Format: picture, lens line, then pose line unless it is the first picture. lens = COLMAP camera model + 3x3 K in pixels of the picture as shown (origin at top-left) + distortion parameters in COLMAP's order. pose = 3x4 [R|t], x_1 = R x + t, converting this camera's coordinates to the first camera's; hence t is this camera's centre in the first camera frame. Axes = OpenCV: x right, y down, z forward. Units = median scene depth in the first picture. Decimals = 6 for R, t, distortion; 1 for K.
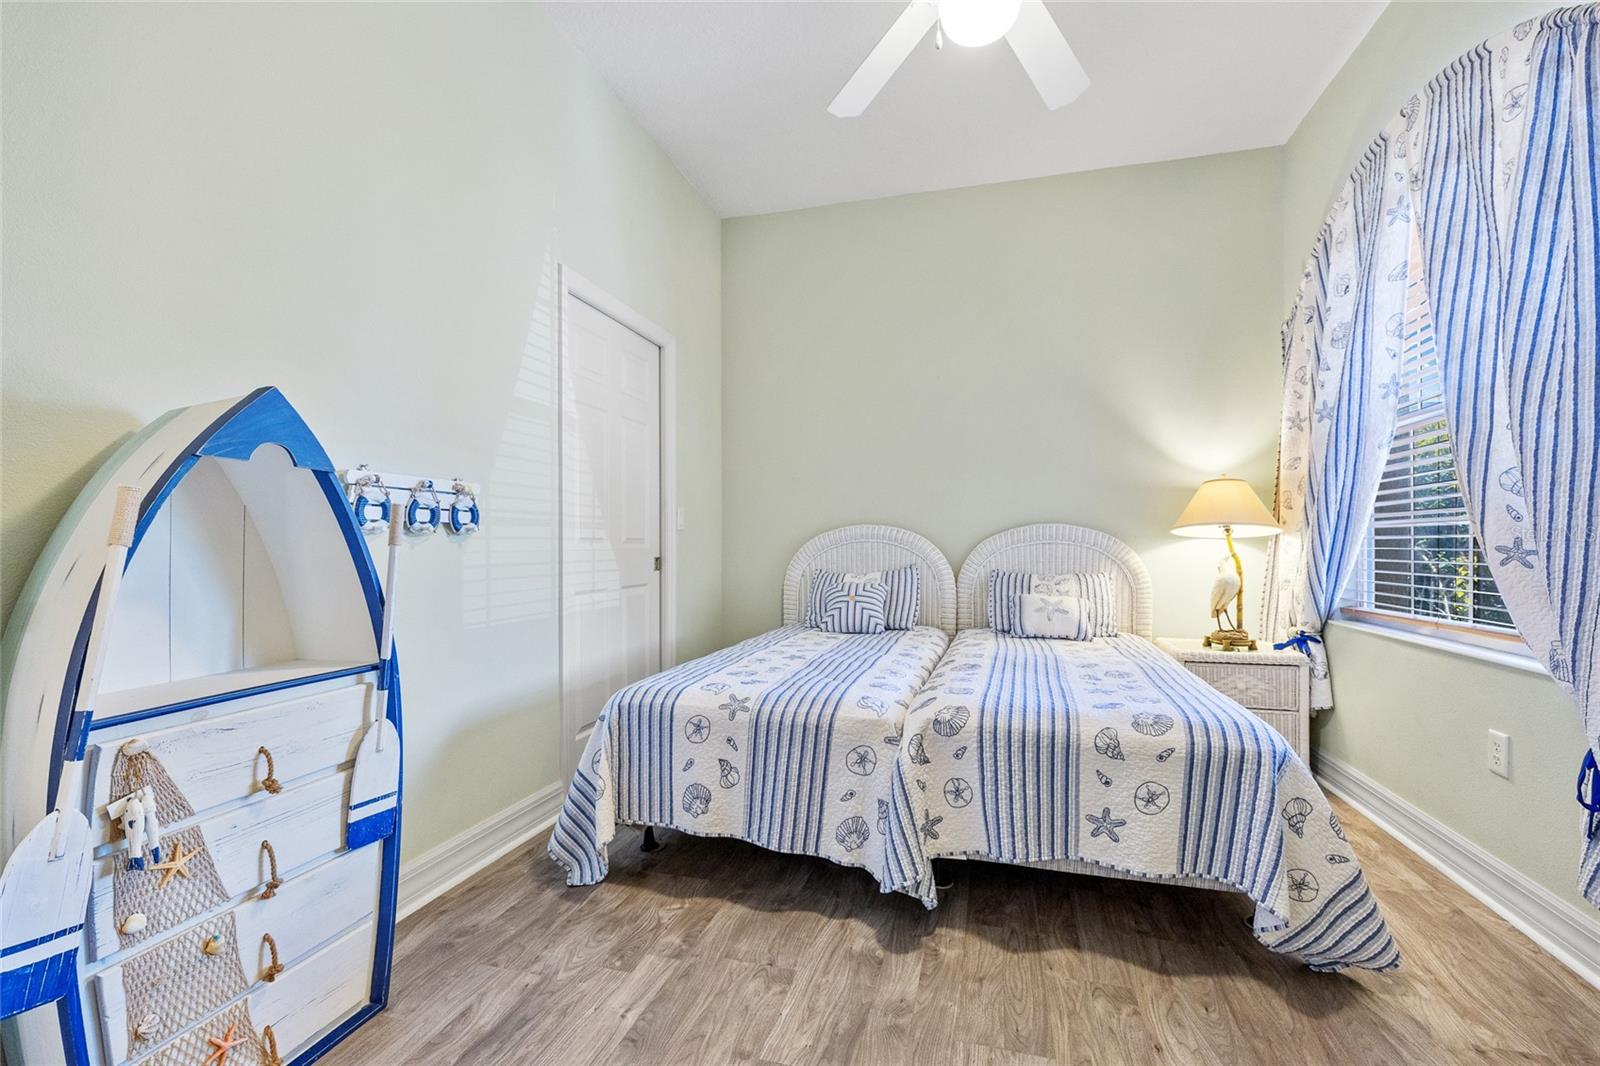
lens RADIAL K [[671.5, 0, 792.7], [0, 671.5, 545.3], [0, 0, 1]] dist [0.003125, 0.000007]
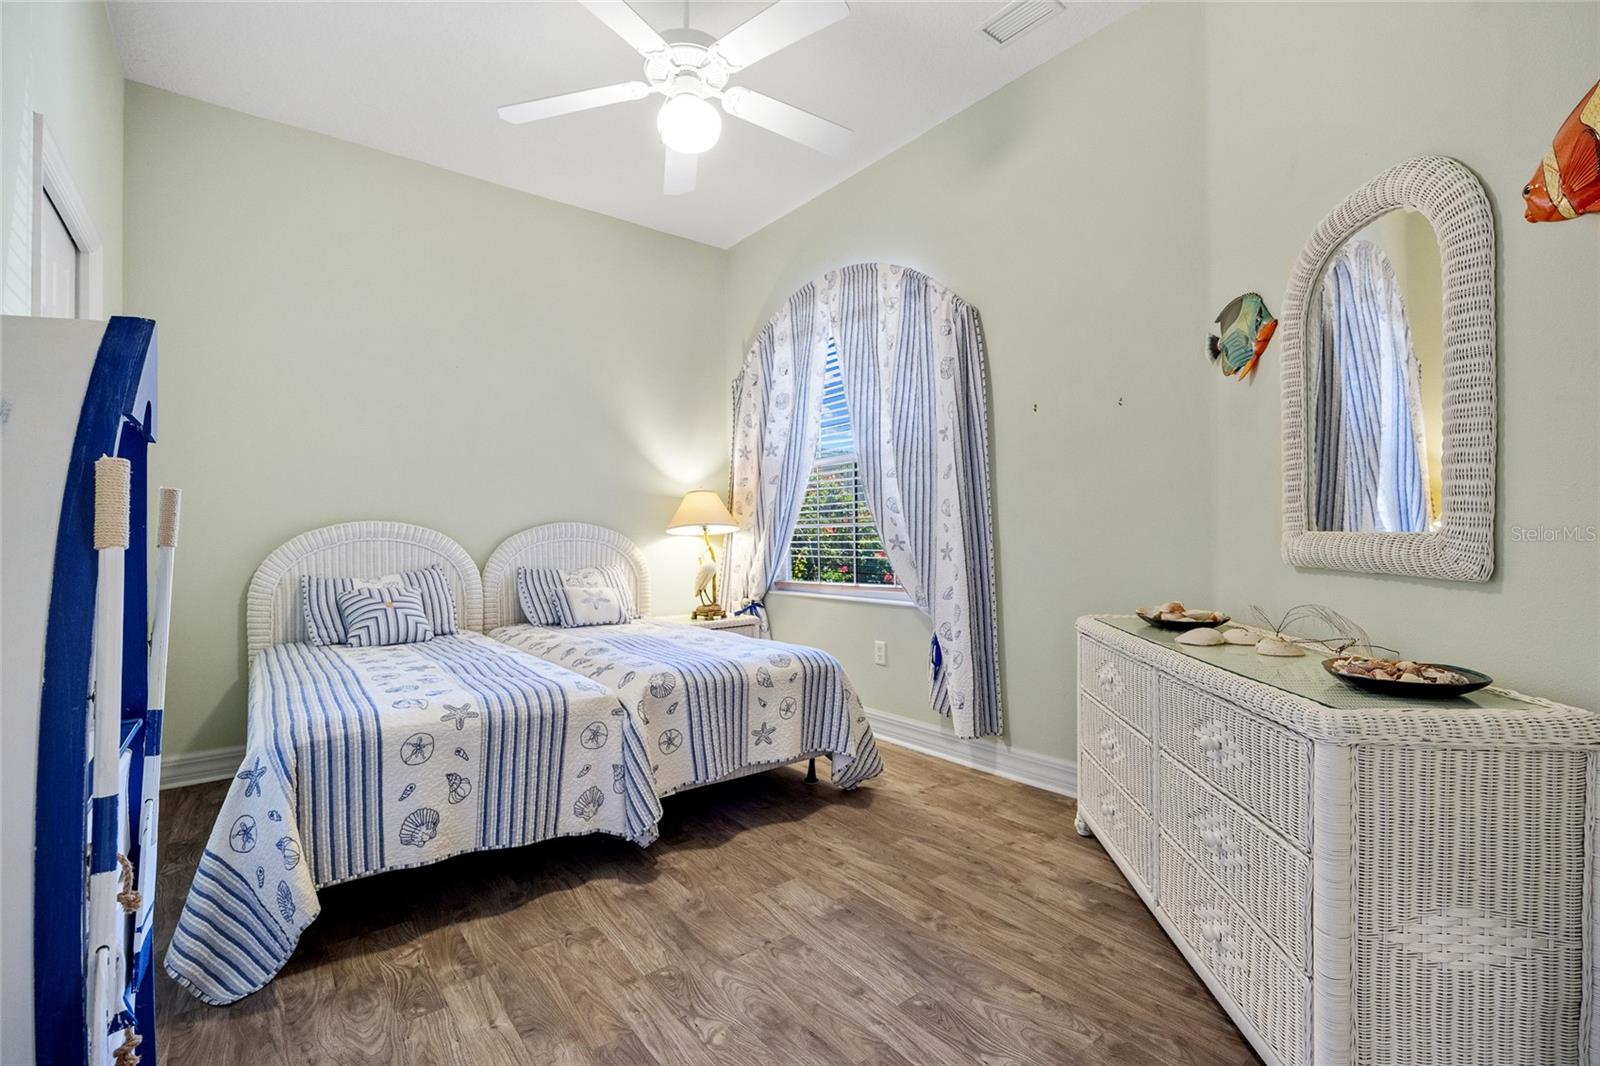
lens RADIAL K [[734.5, 0, 798.2], [0, 734.5, 533.6], [0, 0, 1]] dist [-0.002629, -0.000354]
pose [[0.589094, -0.000431, 0.808064, -0.647715], [0.011333, 0.999906, -0.007729, -0.001568], [-0.807985, 0.013711, 0.589044, 0.005654]]
